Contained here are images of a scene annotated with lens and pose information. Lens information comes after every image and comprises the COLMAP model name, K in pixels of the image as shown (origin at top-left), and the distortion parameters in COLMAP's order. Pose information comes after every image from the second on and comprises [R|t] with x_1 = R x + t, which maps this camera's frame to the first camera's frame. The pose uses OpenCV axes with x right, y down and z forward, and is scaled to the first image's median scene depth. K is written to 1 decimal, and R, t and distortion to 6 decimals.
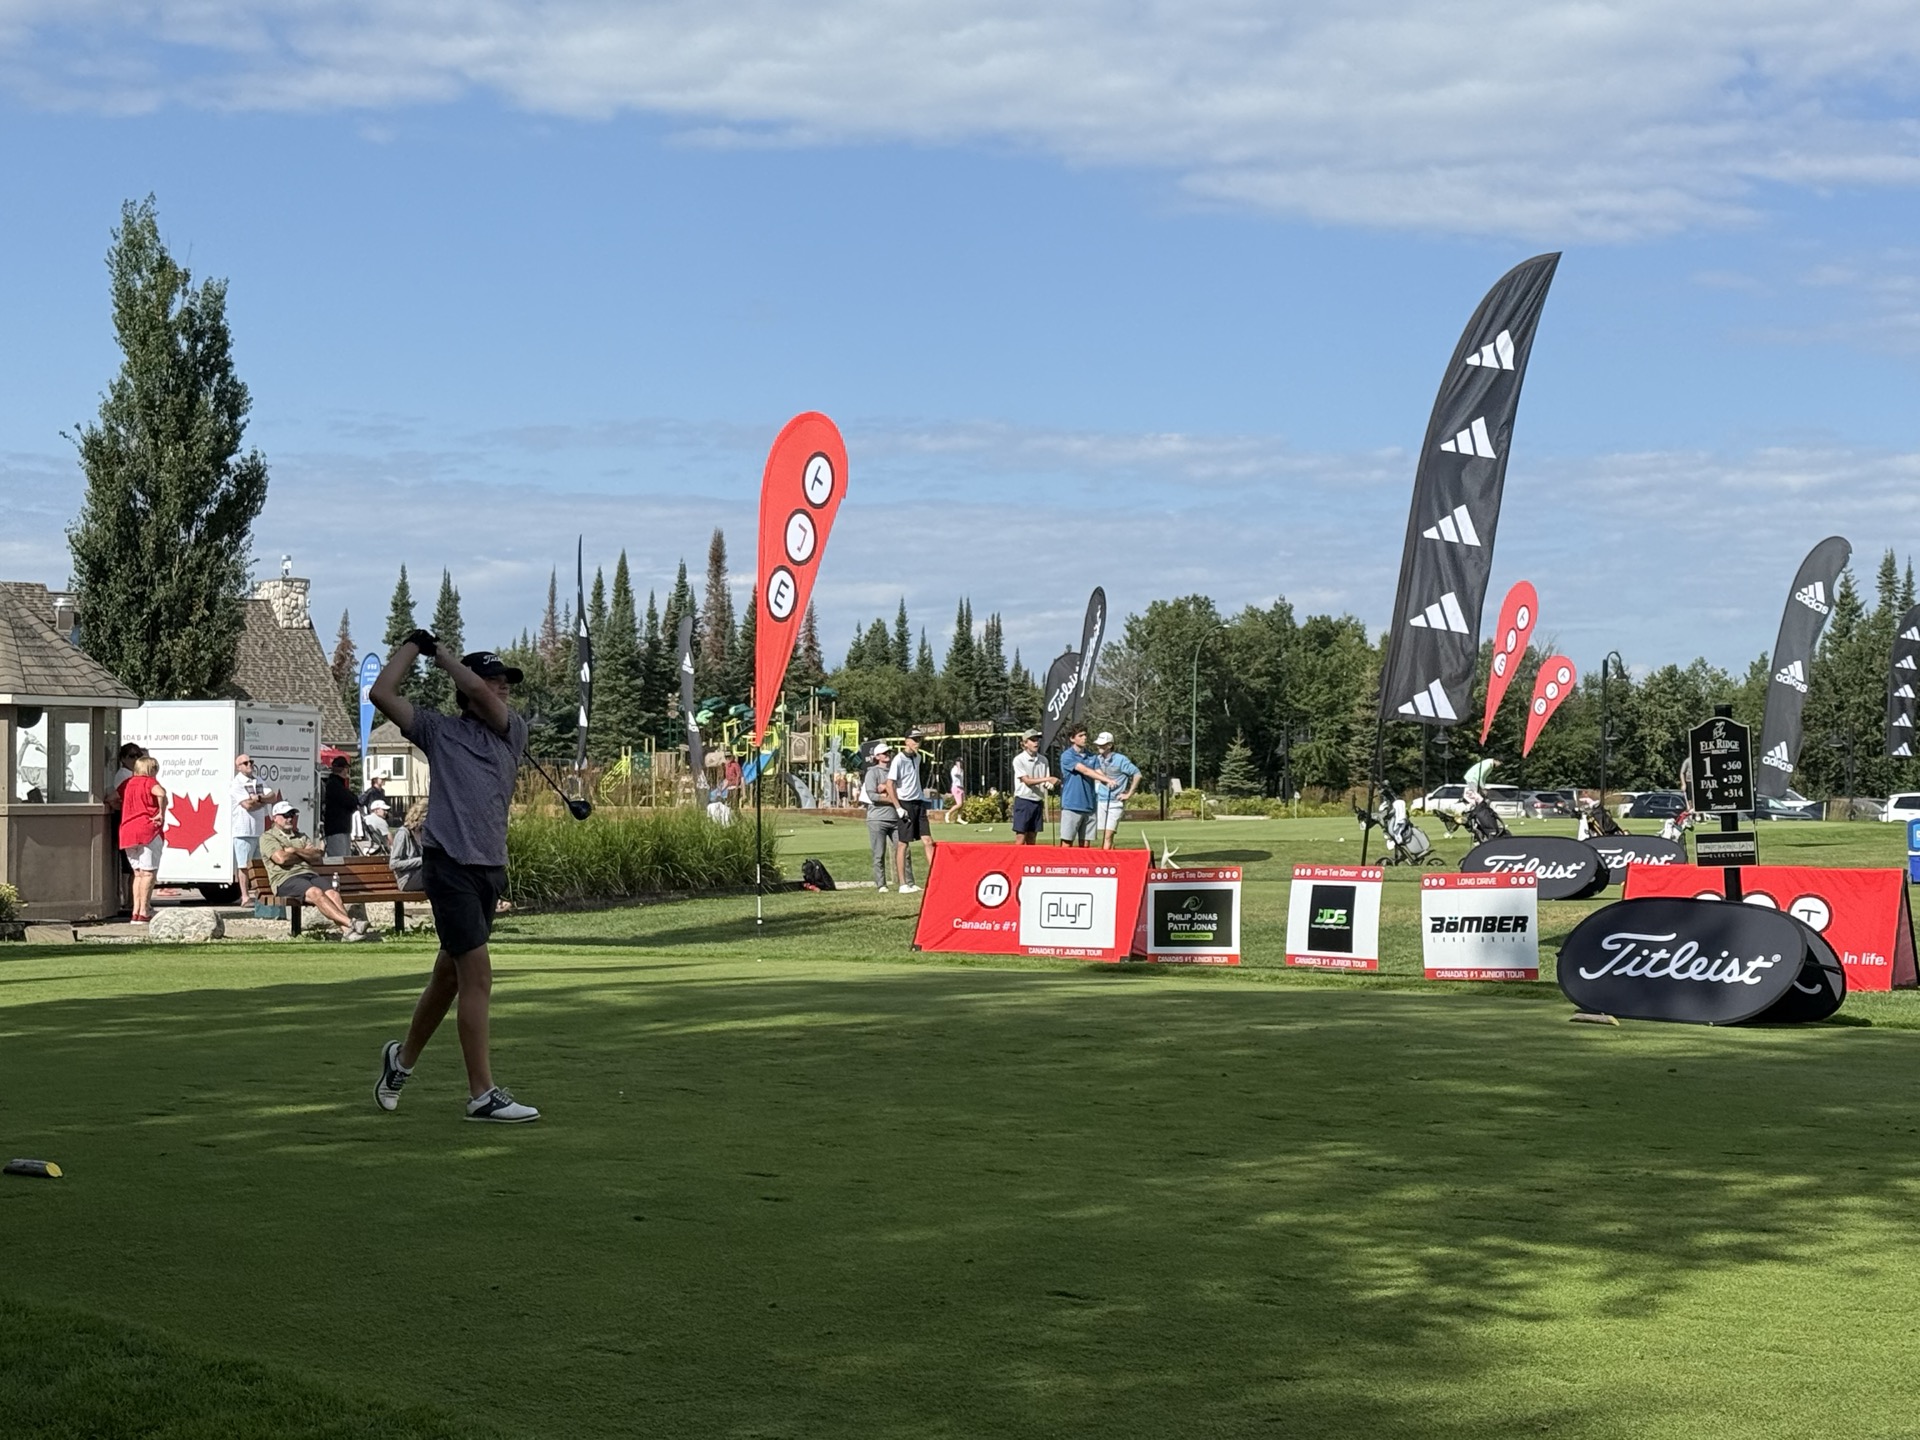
lens RADIAL K [[3263.1, 0, 945.7], [0, 3263.1, 739.1], [0, 0, 1]] dist [0.134687, 0.000000]
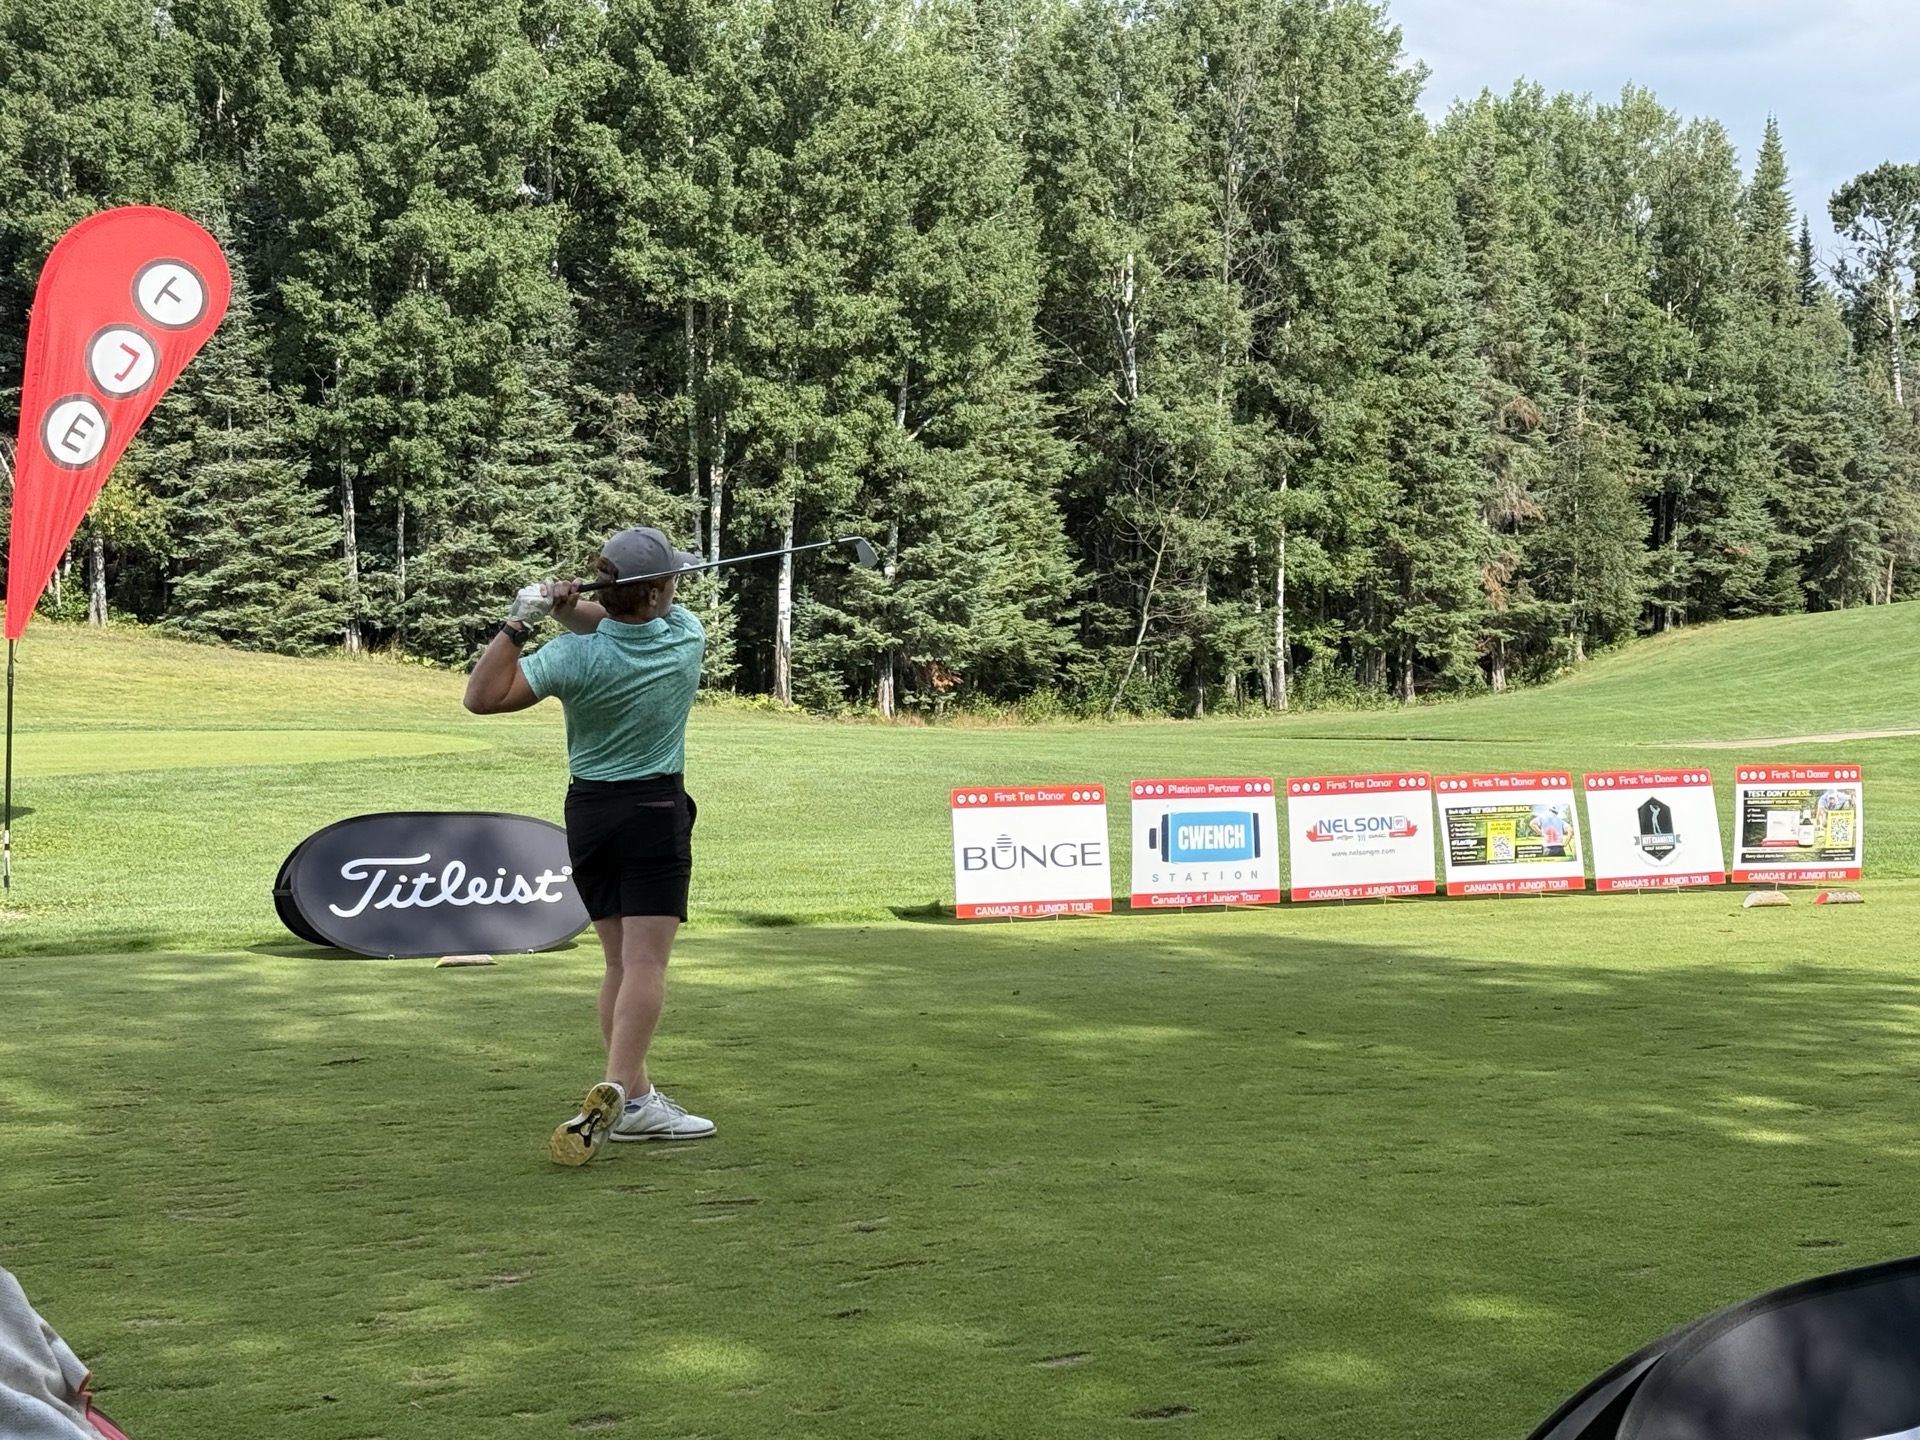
lens RADIAL K [[3170.7, 0, 955.6], [0, 3170.7, 729.3], [0, 0, 1]] dist [0.090271, 0.000000]
pose [[0.343207, -0.040690, 0.938378, -0.070628], [-0.001912, 0.999029, 0.044019, -0.001487], [-0.939258, -0.016902, 0.342796, 0.079817]]
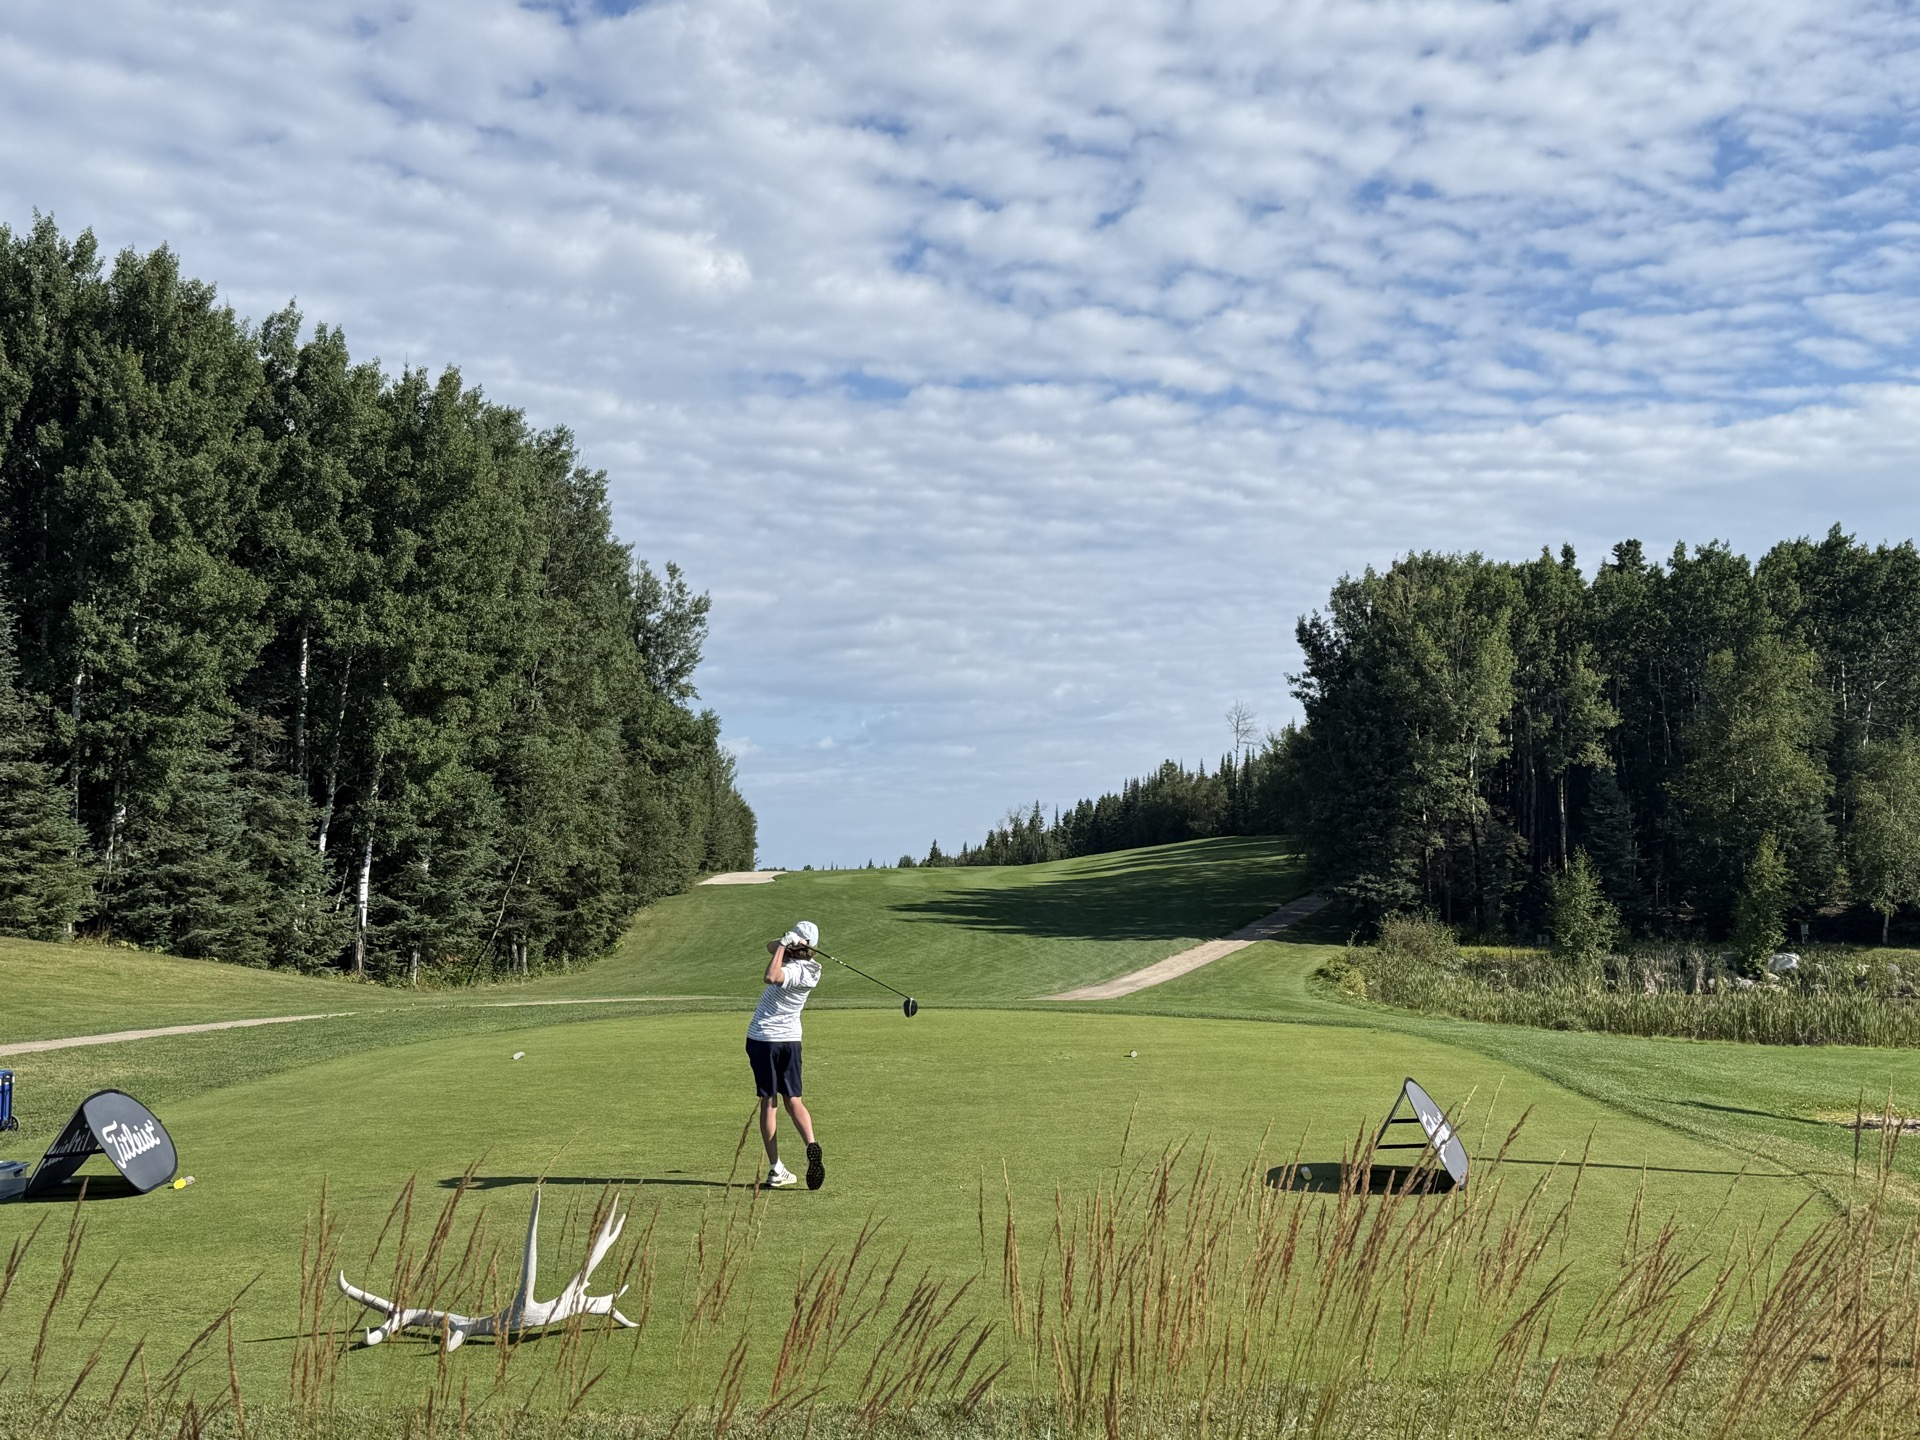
lens RADIAL K [[2225.5, 0, 946.1], [0, 2225.5, 738.0], [0, 0, 1]] dist [0.165438, 0.000000]
pose [[-0.299690, 0.058795, 0.952223, -0.063043], [-0.014680, 0.997697, -0.066223, -0.002270], [-0.953924, -0.033824, -0.298137, 0.348566]]
